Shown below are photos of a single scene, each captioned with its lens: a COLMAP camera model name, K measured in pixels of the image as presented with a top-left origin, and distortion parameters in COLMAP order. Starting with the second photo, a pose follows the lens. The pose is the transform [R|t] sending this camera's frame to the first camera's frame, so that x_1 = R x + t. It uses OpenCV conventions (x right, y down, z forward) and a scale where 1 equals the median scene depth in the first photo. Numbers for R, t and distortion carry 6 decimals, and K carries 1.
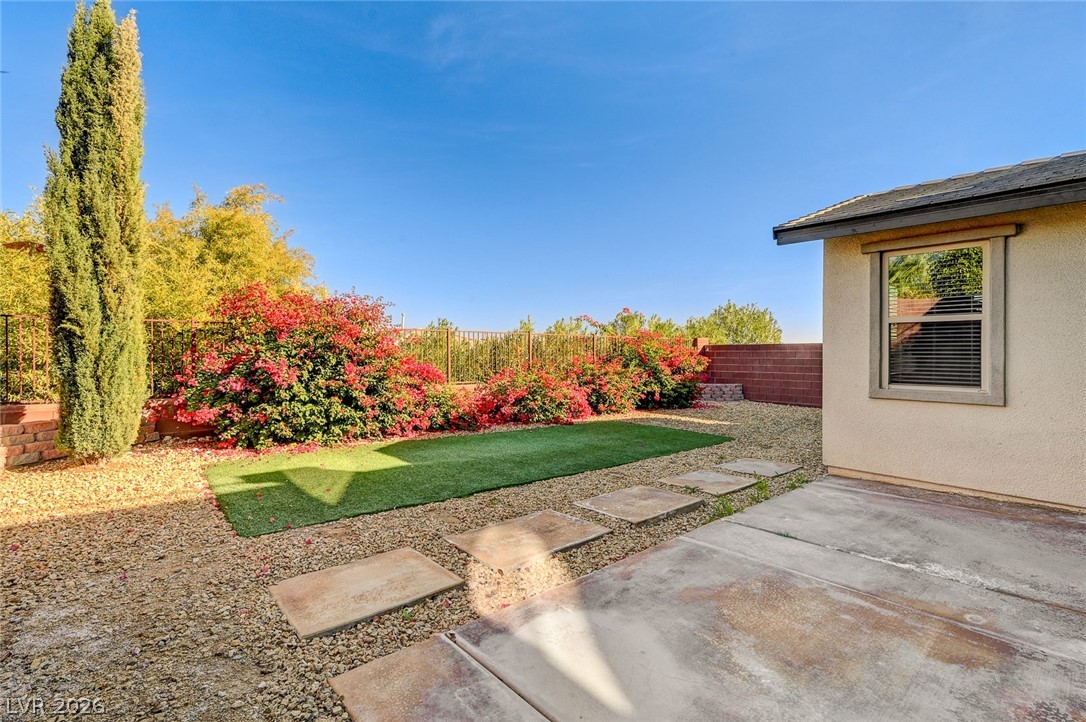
lens RADIAL K [[499.5, 0, 543.0], [0, 499.5, 361.0], [0, 0, 1]] dist [0.000846, 0.000126]
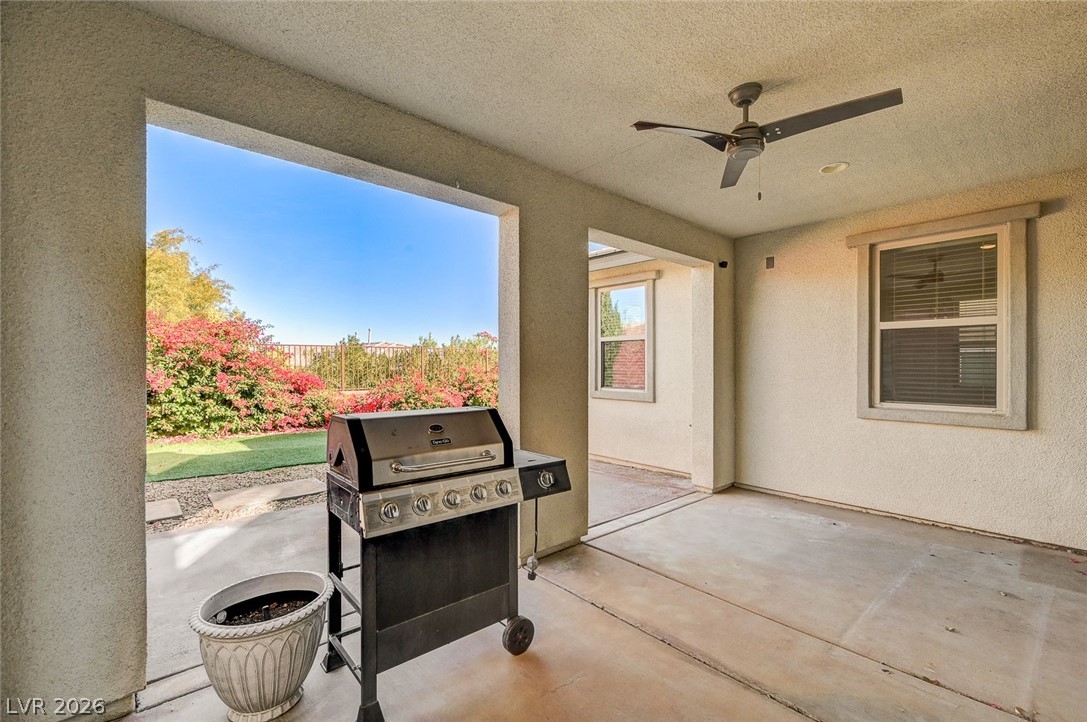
lens RADIAL K [[468.1, 0, 548.6], [0, 468.1, 367.3], [0, 0, 1]] dist [-0.000445, -0.000055]
pose [[0.999960, -0.004242, 0.007870, 0.467445], [0.004299, 0.999965, -0.007221, 0.001431], [-0.007839, 0.007254, 0.999943, -0.219699]]
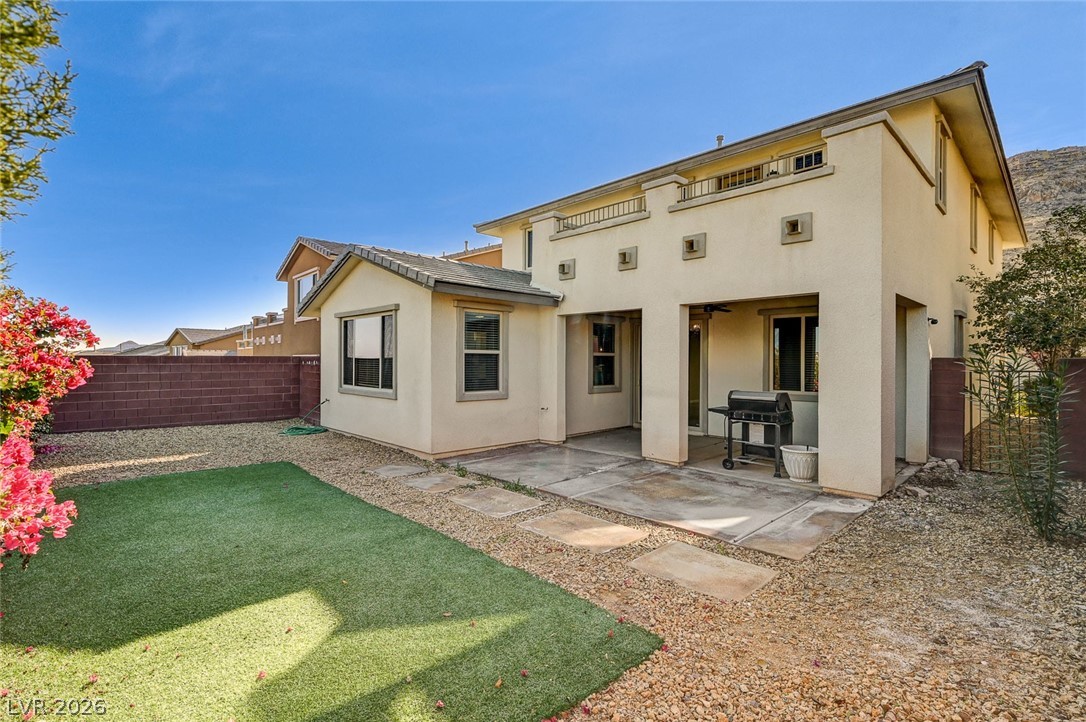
lens RADIAL K [[504.9, 0, 546.3], [0, 504.9, 358.9], [0, 0, 1]] dist [-0.001695, -0.000127]
pose [[-0.049011, -0.002924, 0.998794, -0.794479], [0.011013, 0.999933, 0.003468, -0.052439], [-0.998738, 0.011170, -0.048975, 0.705633]]
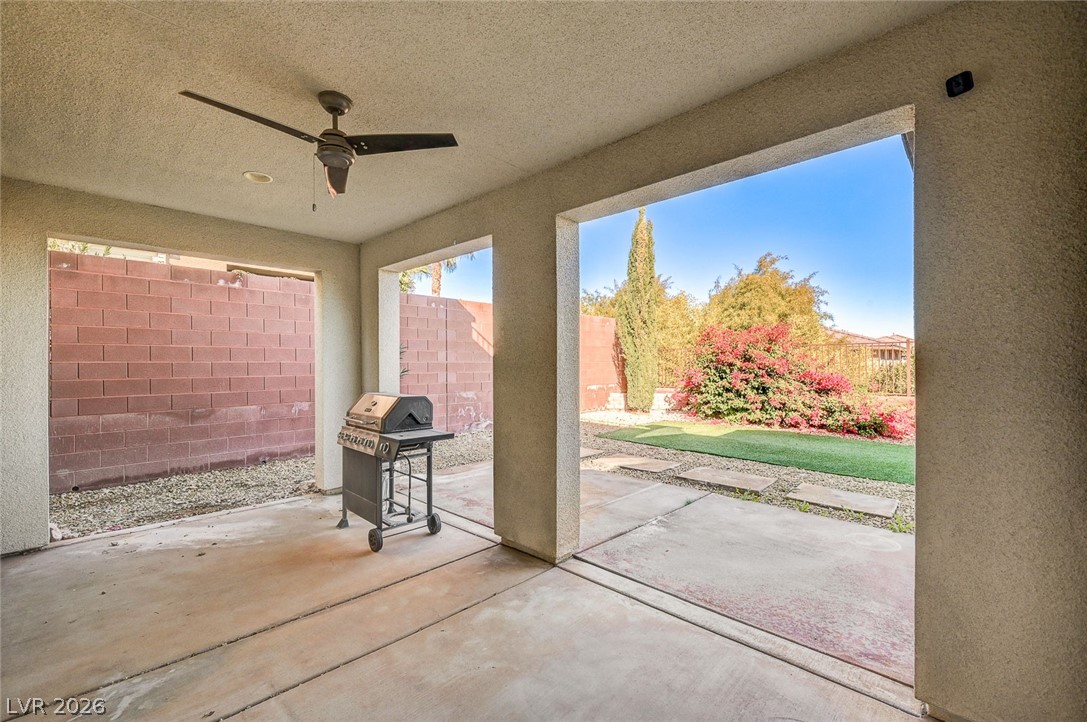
lens RADIAL K [[458.0, 0, 544.9], [0, 458.0, 365.7], [0, 0, 1]] dist [-0.001888, 0.000355]
pose [[0.076427, -0.000614, -0.997075, 1.034441], [-0.007920, 0.999968, -0.001222, -0.008528], [0.997044, 0.007990, 0.076420, 0.318347]]
